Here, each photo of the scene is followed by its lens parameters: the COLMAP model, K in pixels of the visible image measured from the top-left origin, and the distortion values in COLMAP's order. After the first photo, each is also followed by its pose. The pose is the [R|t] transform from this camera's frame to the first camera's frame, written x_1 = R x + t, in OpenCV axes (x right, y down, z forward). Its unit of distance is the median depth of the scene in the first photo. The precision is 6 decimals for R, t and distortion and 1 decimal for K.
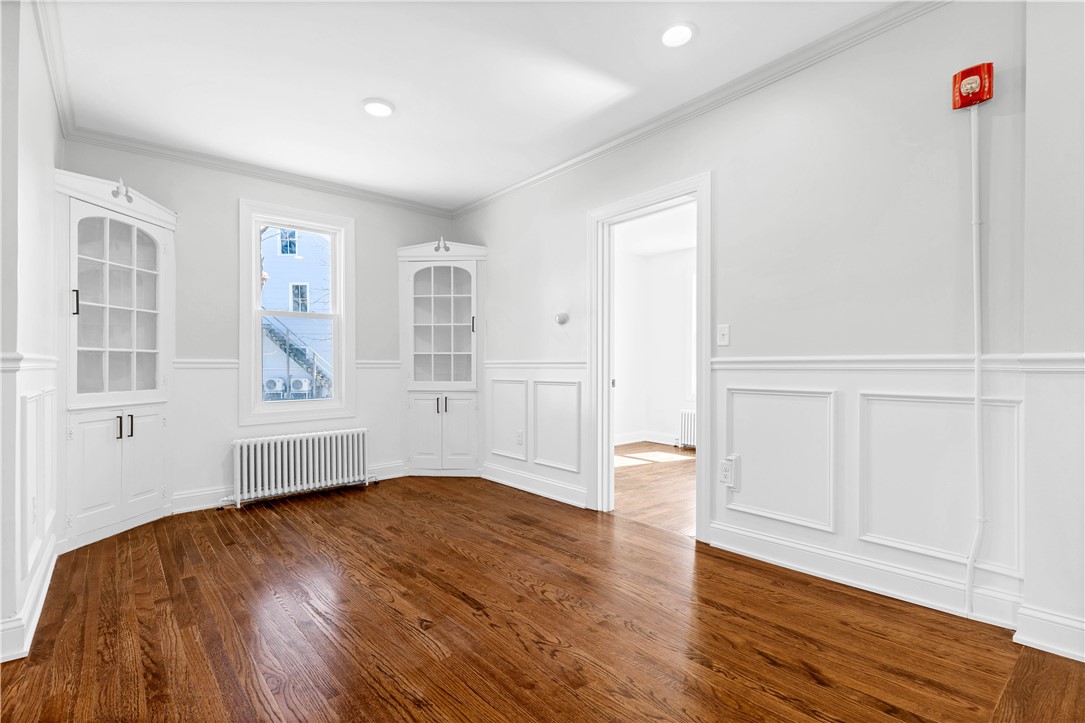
lens RADIAL K [[503.9, 0, 542.5], [0, 503.9, 367.3], [0, 0, 1]] dist [0.010881, -0.001921]
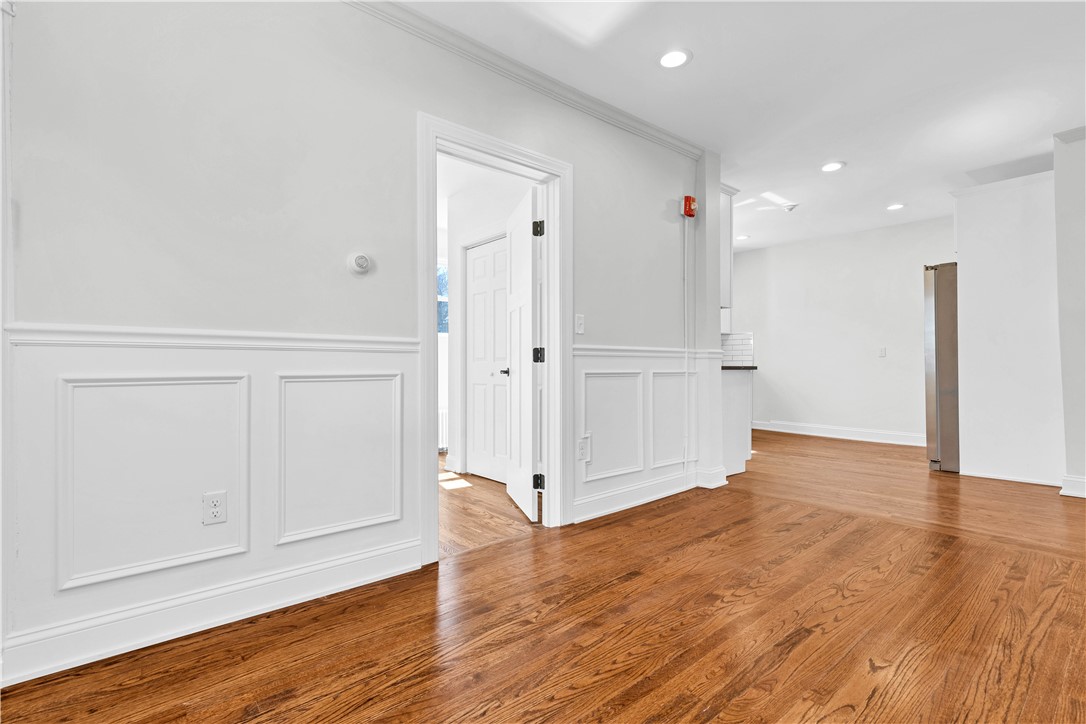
lens RADIAL K [[504.4, 0, 553.0], [0, 504.4, 362.7], [0, 0, 1]] dist [0.010881, -0.001921]
pose [[0.000878, 0.004049, 0.999991, -0.682900], [0.000192, 0.999992, -0.004049, 0.022658], [-1.000000, 0.000195, 0.000877, 0.997737]]
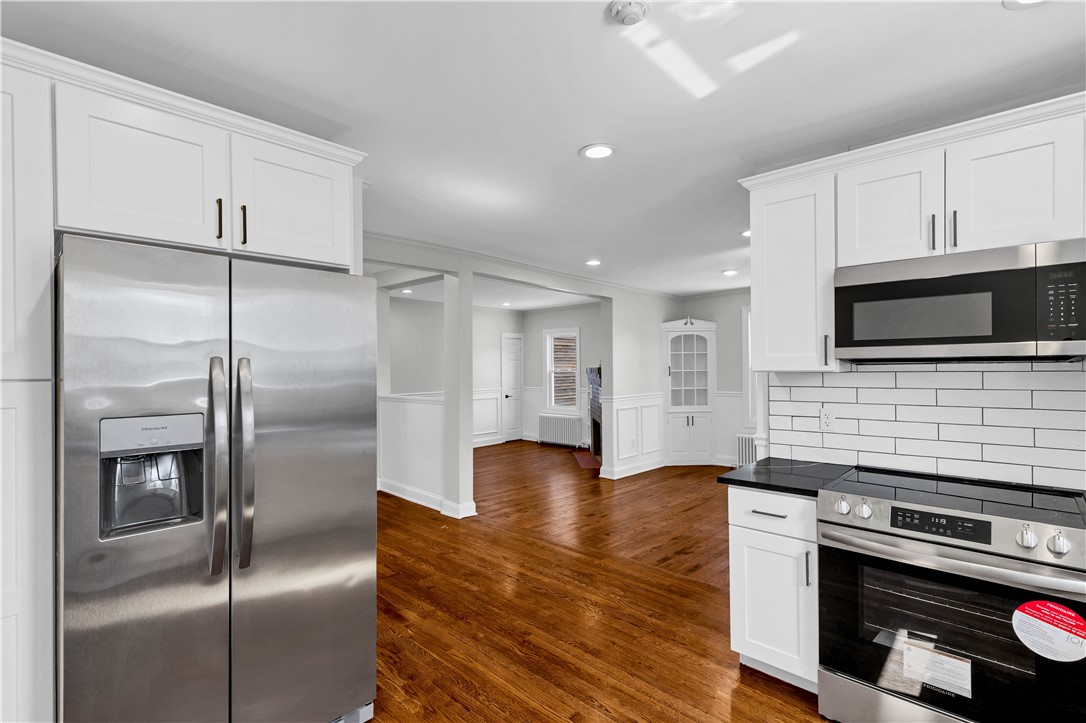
lens RADIAL K [[504.4, 0, 542.4], [0, 504.4, 367.7], [0, 0, 1]] dist [0.010881, -0.001921]
pose [[0.116068, -0.001816, -0.993240, 1.530274], [0.010535, 0.999944, -0.000597, -0.146451], [0.993185, -0.010394, 0.116081, 0.044511]]
